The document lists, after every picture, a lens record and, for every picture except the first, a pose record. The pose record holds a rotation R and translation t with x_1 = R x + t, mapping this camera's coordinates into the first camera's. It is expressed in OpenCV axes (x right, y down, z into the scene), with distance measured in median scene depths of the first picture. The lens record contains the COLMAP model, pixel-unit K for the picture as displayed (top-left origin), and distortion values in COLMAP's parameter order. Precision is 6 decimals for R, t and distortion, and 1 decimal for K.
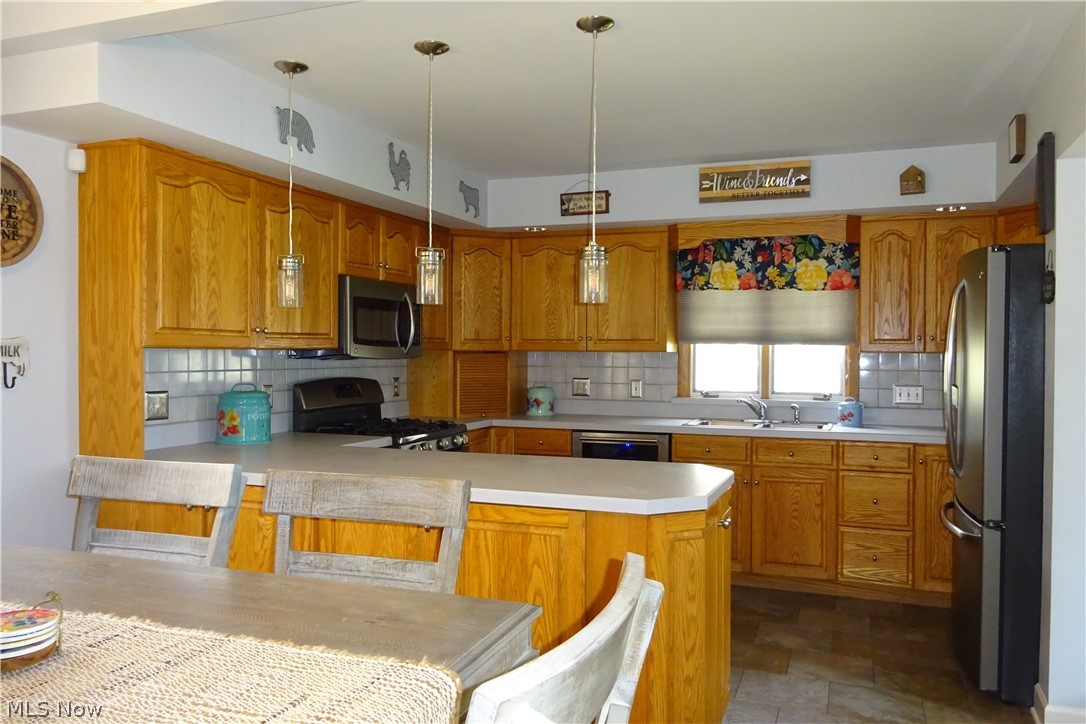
lens RADIAL K [[828.3, 0, 549.0], [0, 828.3, 352.8], [0, 0, 1]] dist [-0.007492, -0.001155]
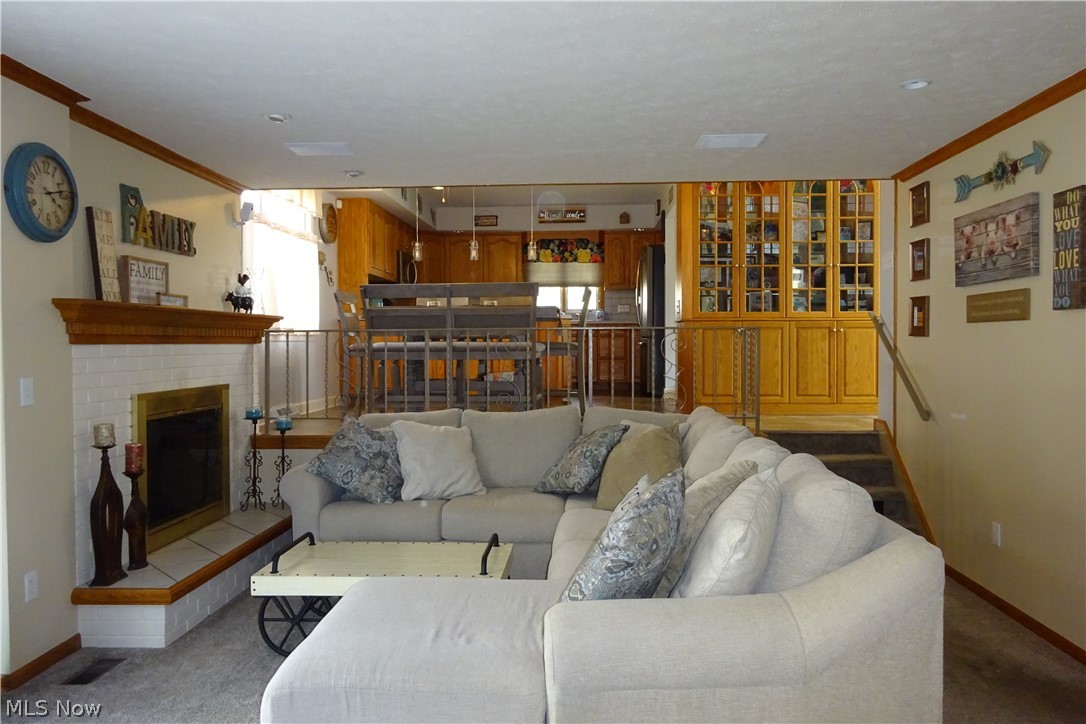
lens RADIAL K [[828.3, 0, 538.2], [0, 828.3, 361.4], [0, 0, 1]] dist [-0.007492, -0.001155]
pose [[0.953751, -0.016514, 0.300144, -0.499659], [0.011041, 0.999741, 0.019923, 0.151876], [-0.300396, -0.015688, 0.953686, -1.157918]]
